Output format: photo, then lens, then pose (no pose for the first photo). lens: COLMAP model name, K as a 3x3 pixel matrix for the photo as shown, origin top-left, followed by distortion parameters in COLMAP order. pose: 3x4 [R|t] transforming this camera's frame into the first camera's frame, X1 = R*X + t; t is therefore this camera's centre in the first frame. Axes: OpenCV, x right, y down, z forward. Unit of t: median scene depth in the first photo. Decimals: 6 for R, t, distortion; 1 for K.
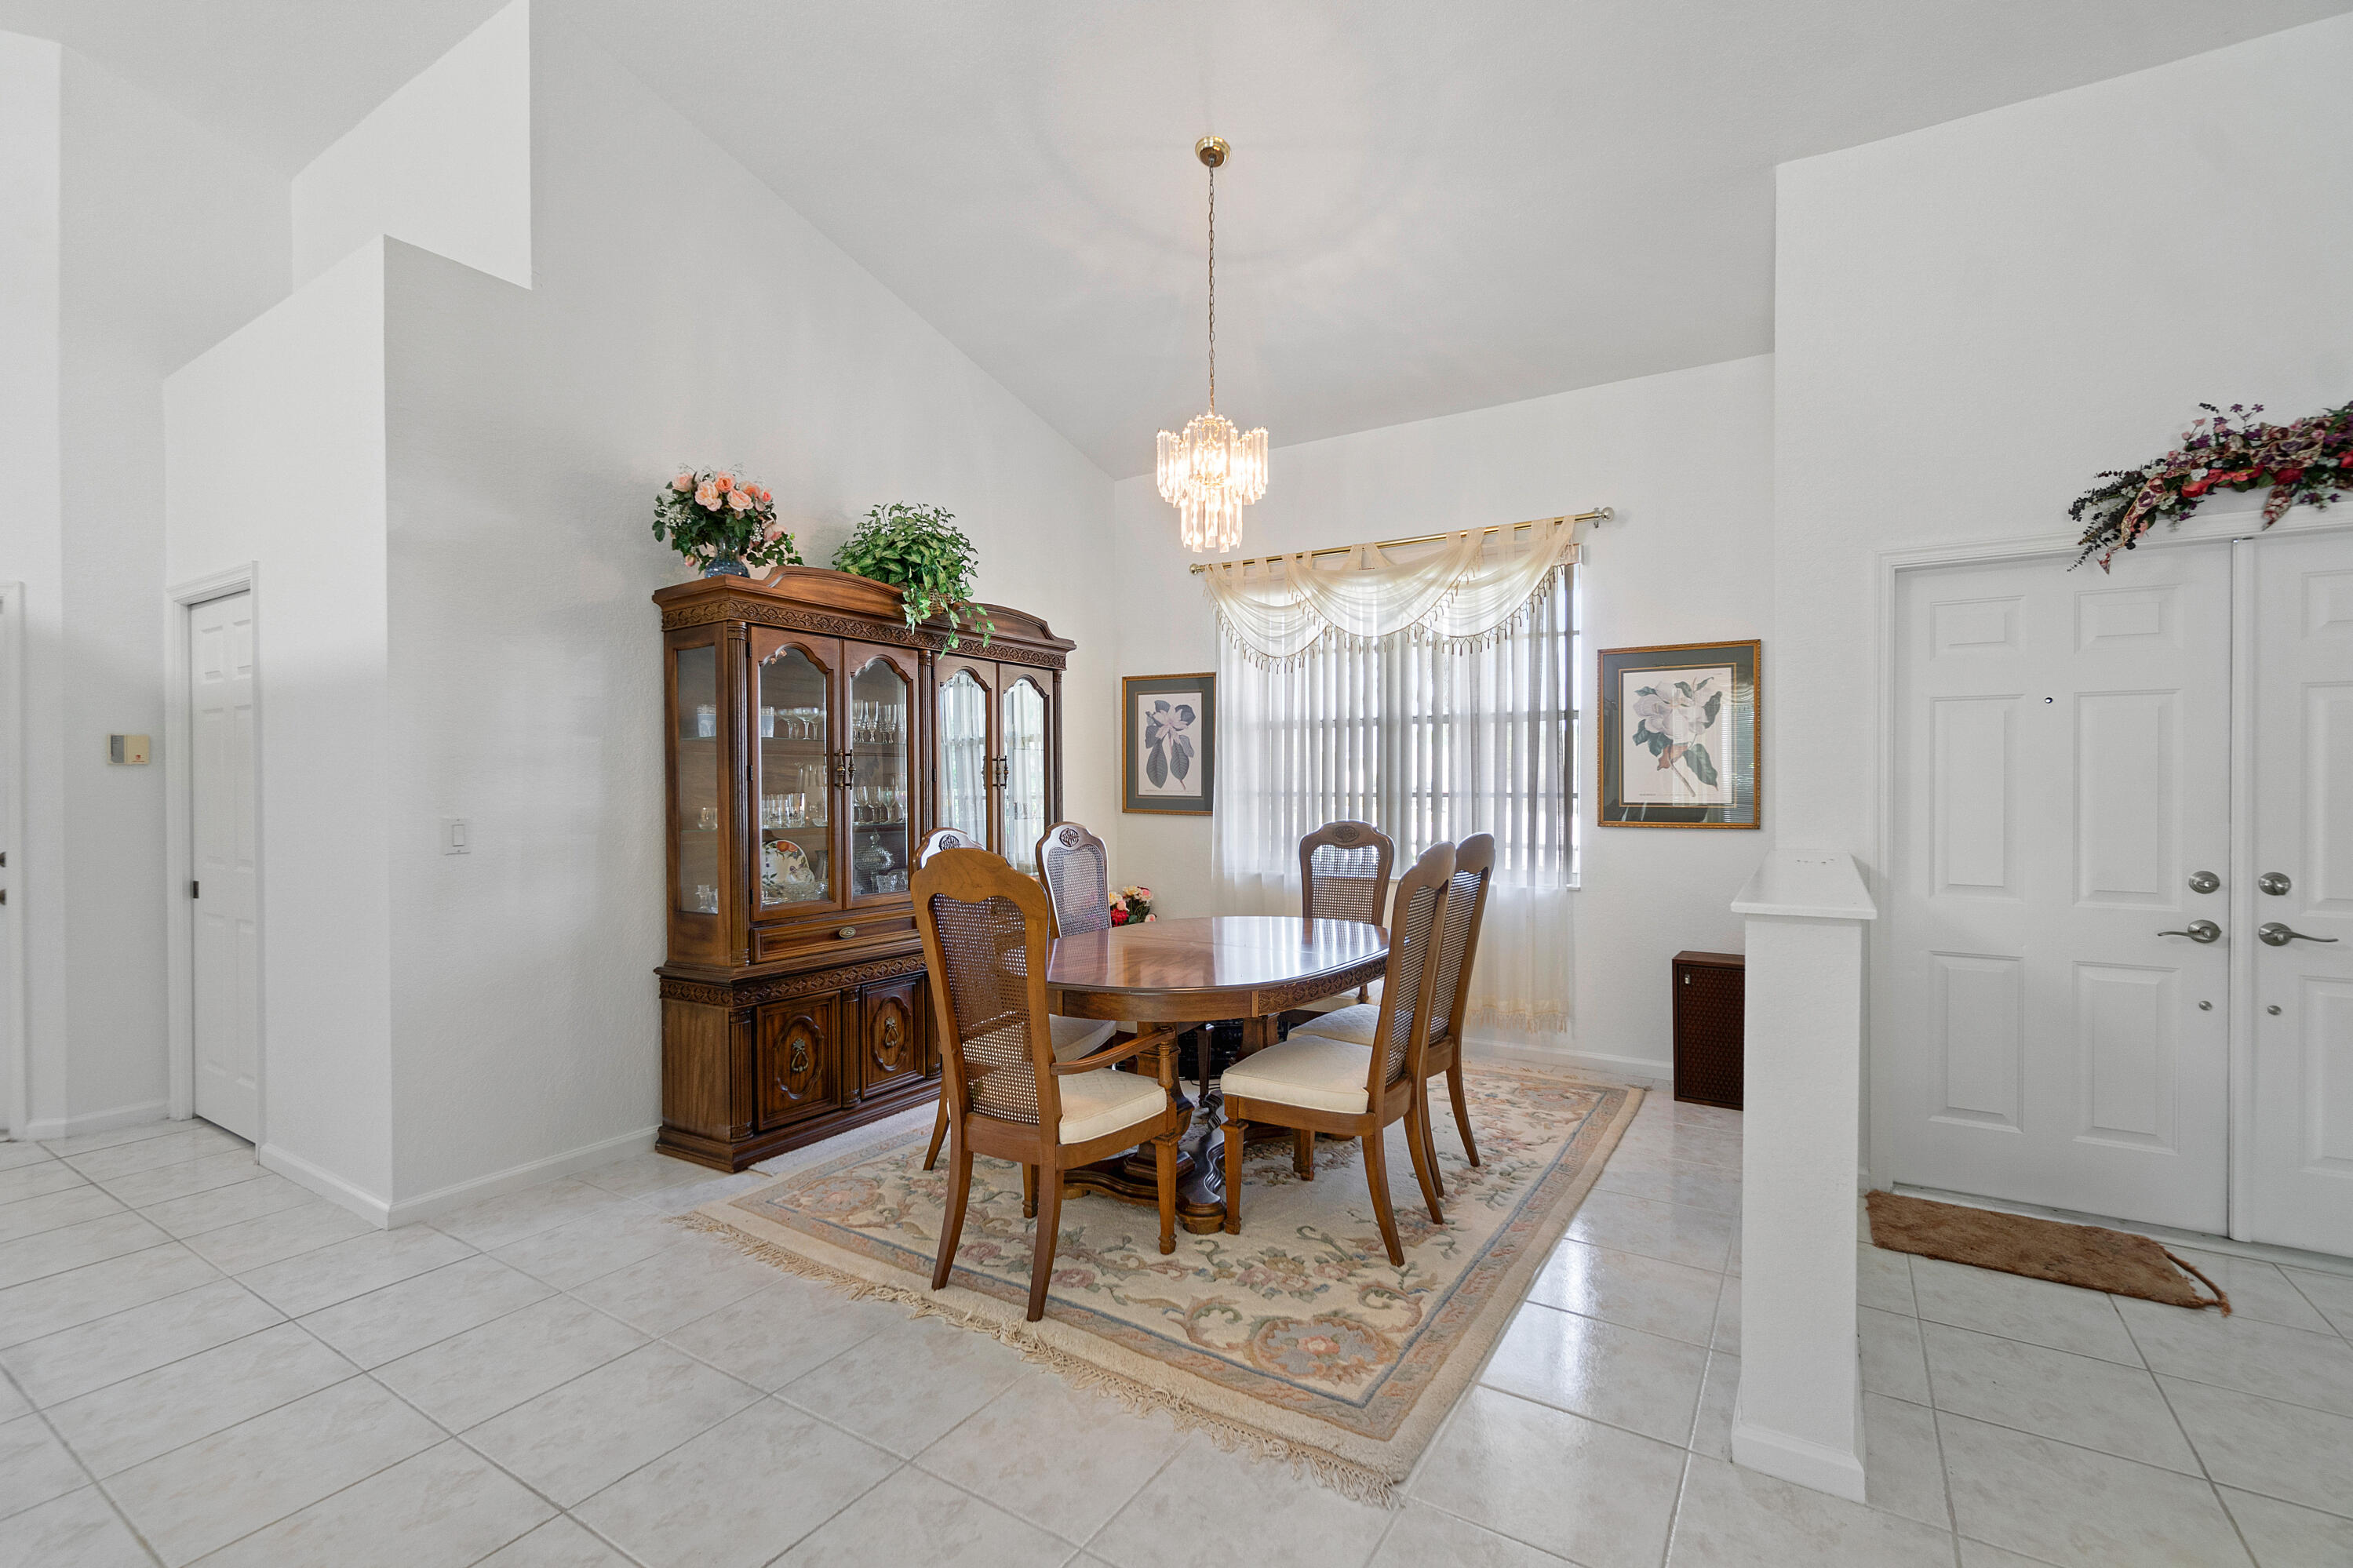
lens RADIAL K [[1030.6, 0, 1176.5], [0, 1030.6, 784.0], [0, 0, 1]] dist [0.002357, 0.000242]
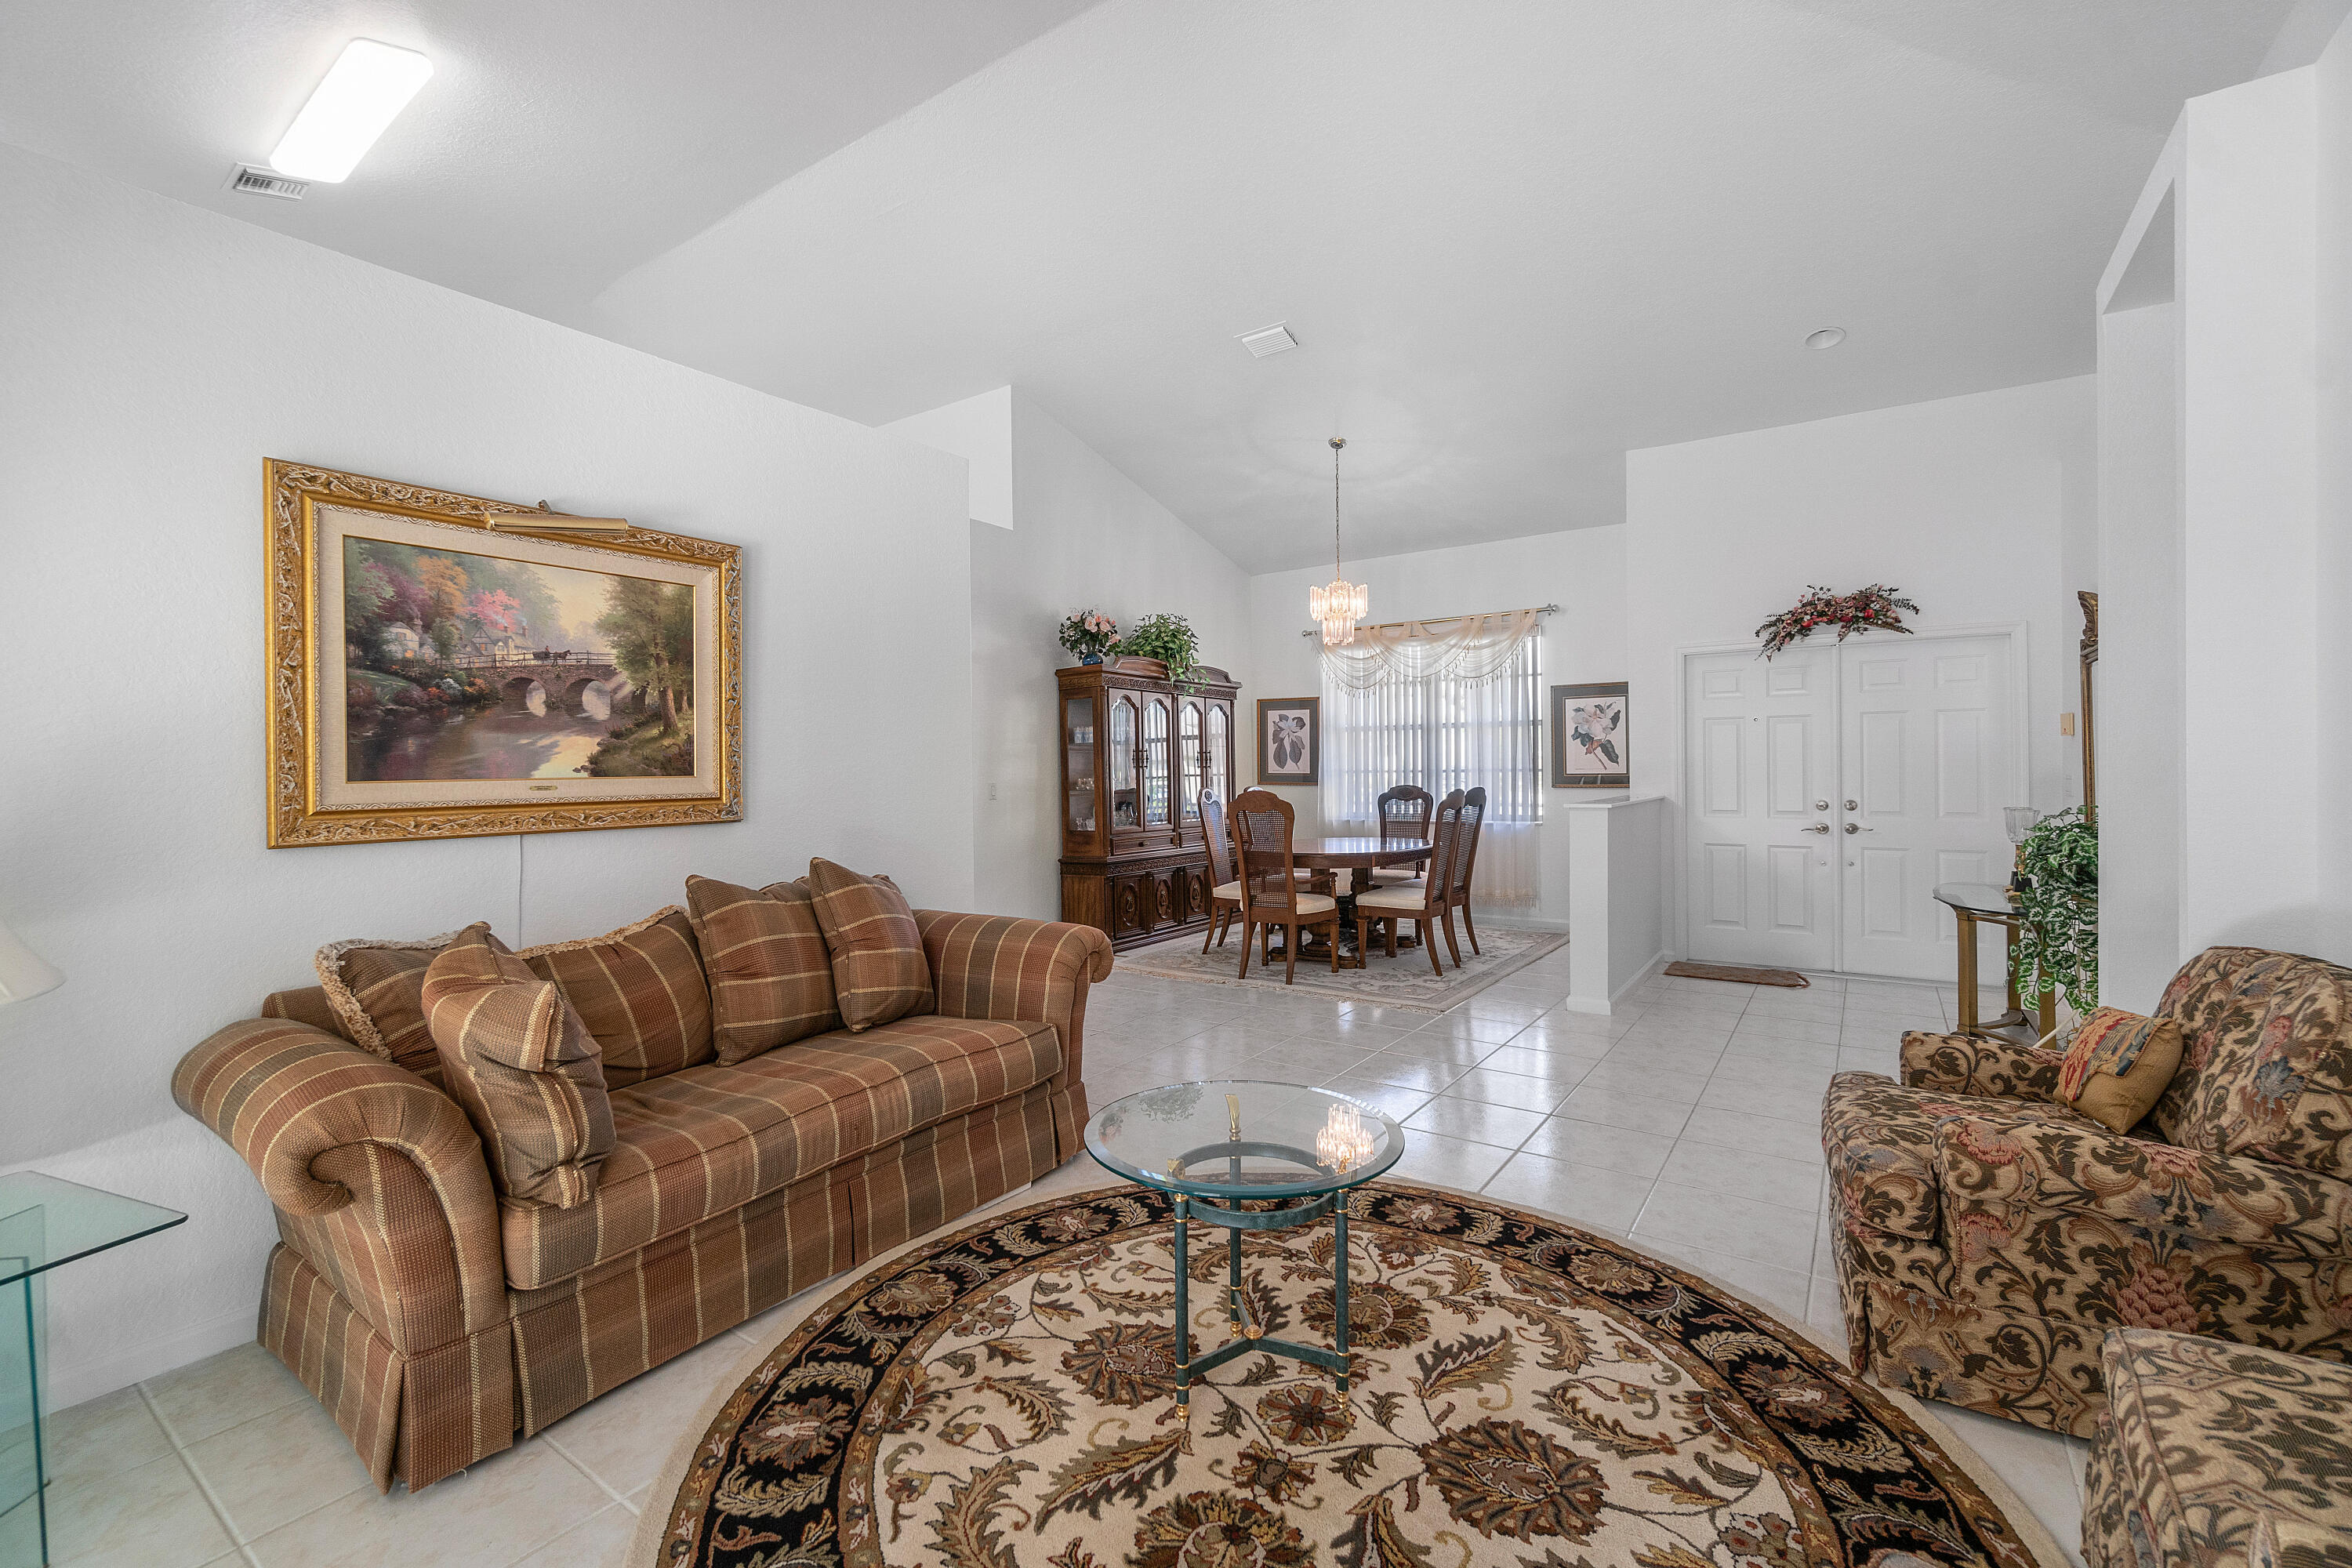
lens RADIAL K [[1005.2, 0, 1142.2], [0, 1005.2, 776.6], [0, 0, 1]] dist [0.000958, 0.000467]
pose [[0.998071, -0.008722, -0.061461, -0.181299], [0.009052, 0.999946, 0.005099, 0.008215], [0.061413, -0.005645, 0.998096, -0.756587]]
